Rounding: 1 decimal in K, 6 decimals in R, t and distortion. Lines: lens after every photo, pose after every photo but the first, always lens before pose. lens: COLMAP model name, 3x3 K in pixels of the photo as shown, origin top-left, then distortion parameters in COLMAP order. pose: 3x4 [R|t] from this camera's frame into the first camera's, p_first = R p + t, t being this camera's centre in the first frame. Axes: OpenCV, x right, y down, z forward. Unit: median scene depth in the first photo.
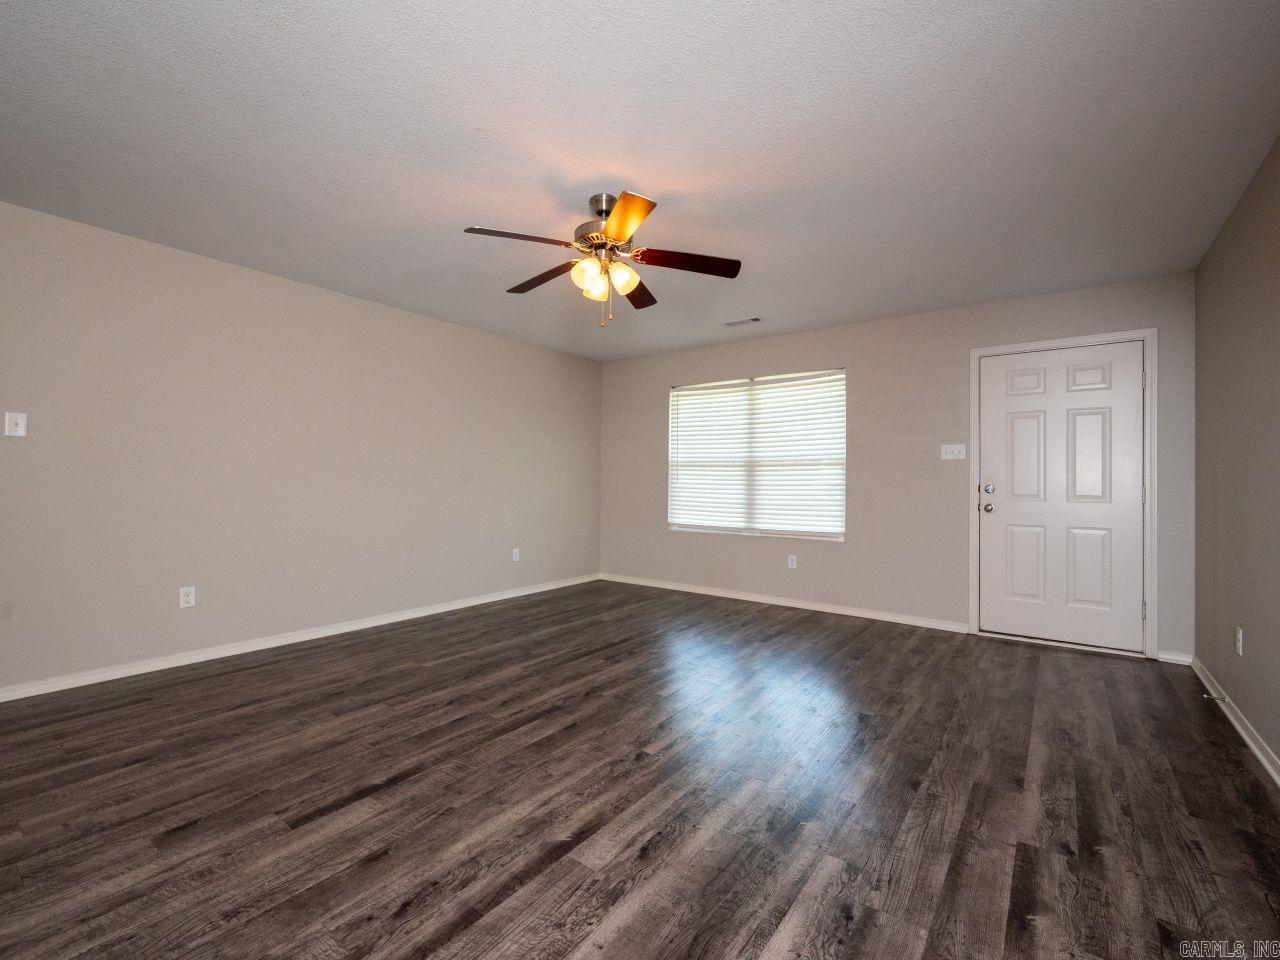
lens RADIAL K [[566.4, 0, 632.2], [0, 566.4, 474.6], [0, 0, 1]] dist [0.000088, 0.000553]
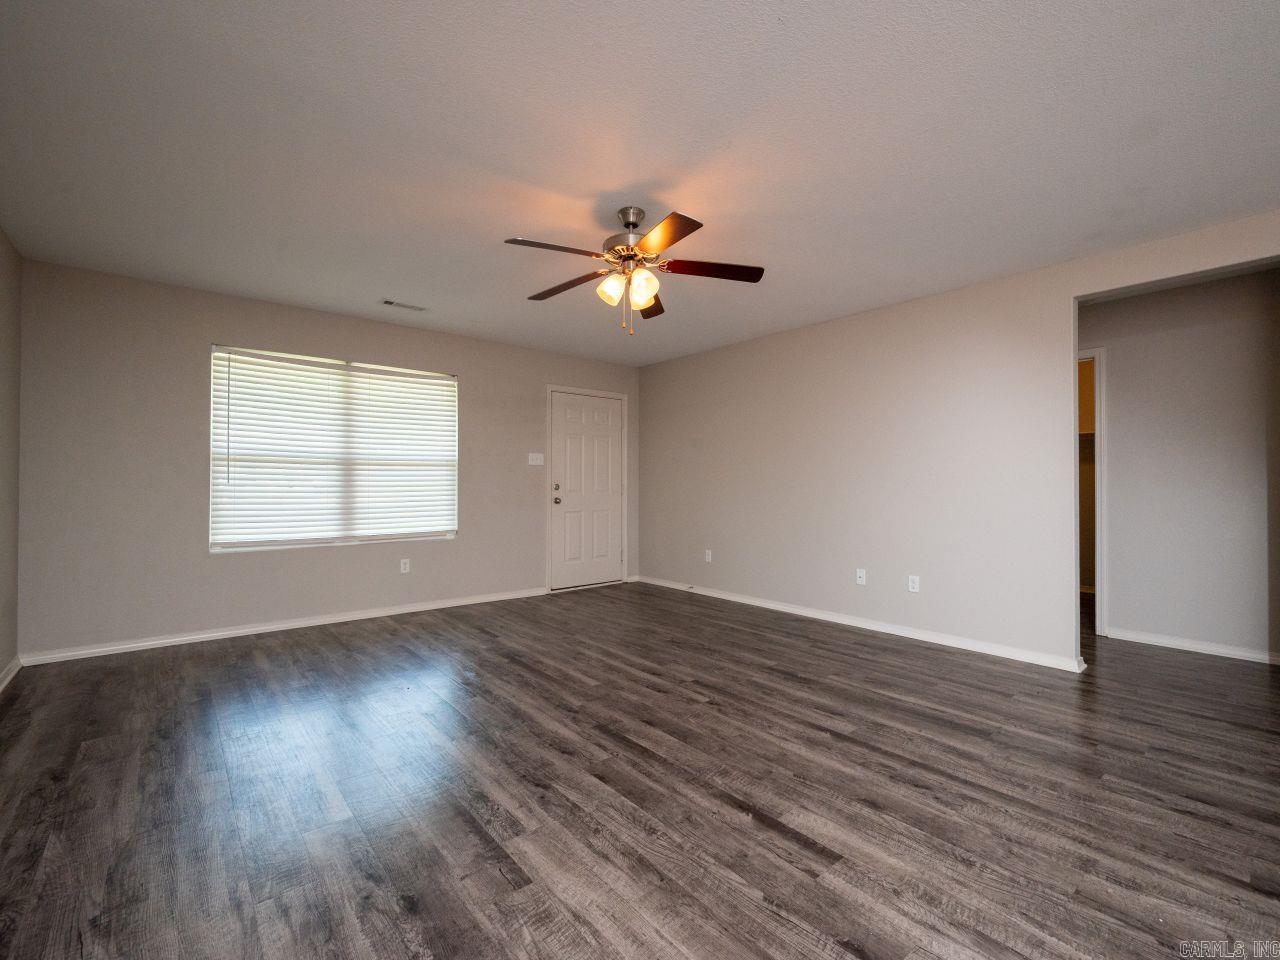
lens RADIAL K [[566.4, 0, 645.2], [0, 566.4, 474.6], [0, 0, 1]] dist [0.001368, -0.000334]
pose [[0.222810, 0.008359, 0.974826, -1.001773], [-0.013035, 0.999899, -0.005594, -0.000400], [-0.974775, -0.011461, 0.222897, 0.701515]]
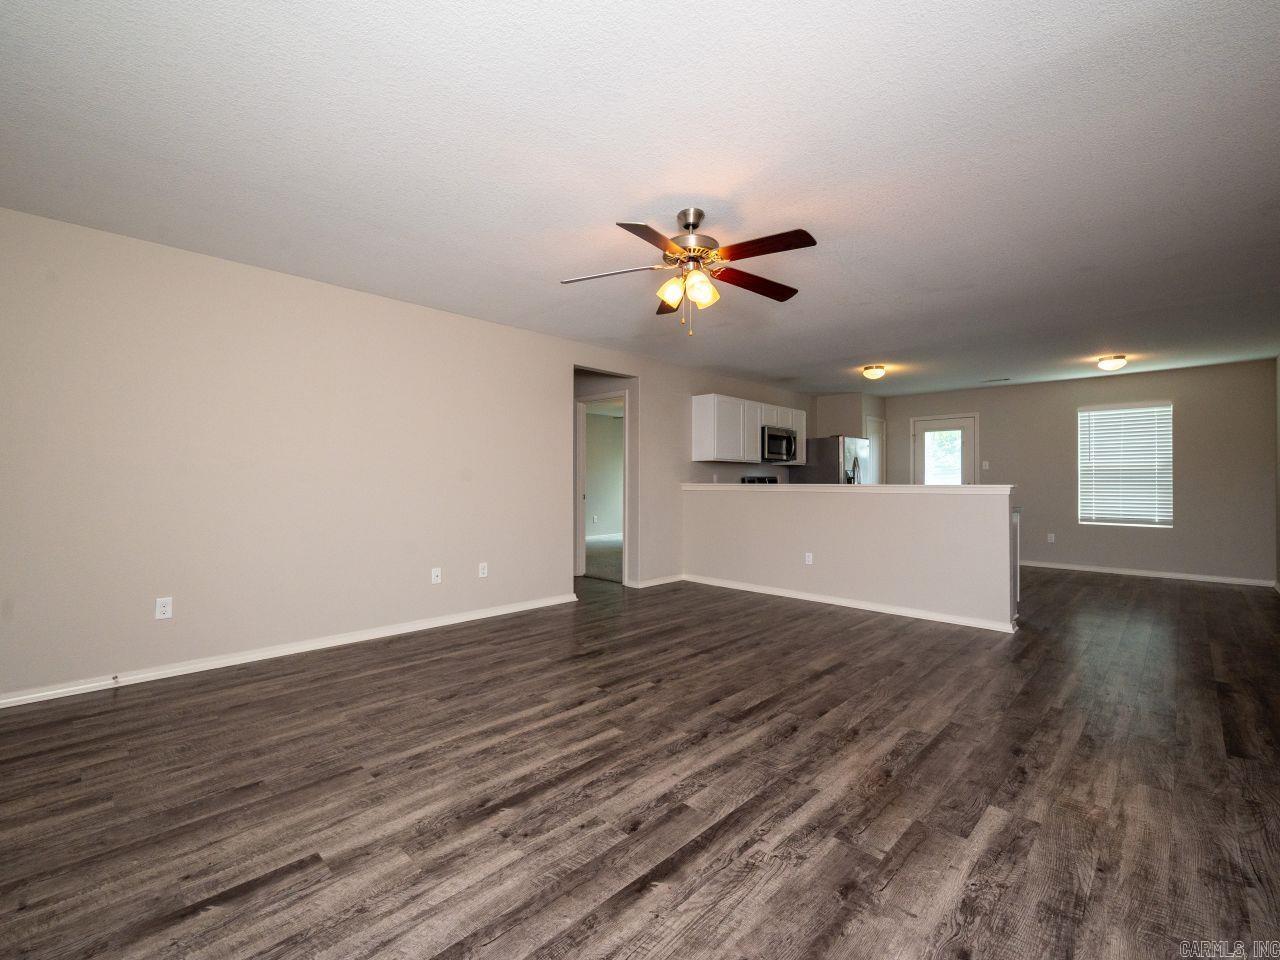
lens RADIAL K [[566.4, 0, 632.2], [0, 566.4, 474.6], [0, 0, 1]] dist [0.000088, 0.000553]
pose [[-0.991088, -0.011228, 0.132735, -0.082031], [-0.014770, 0.999560, -0.025728, 0.020013], [-0.132388, -0.027459, -0.990818, 1.933326]]
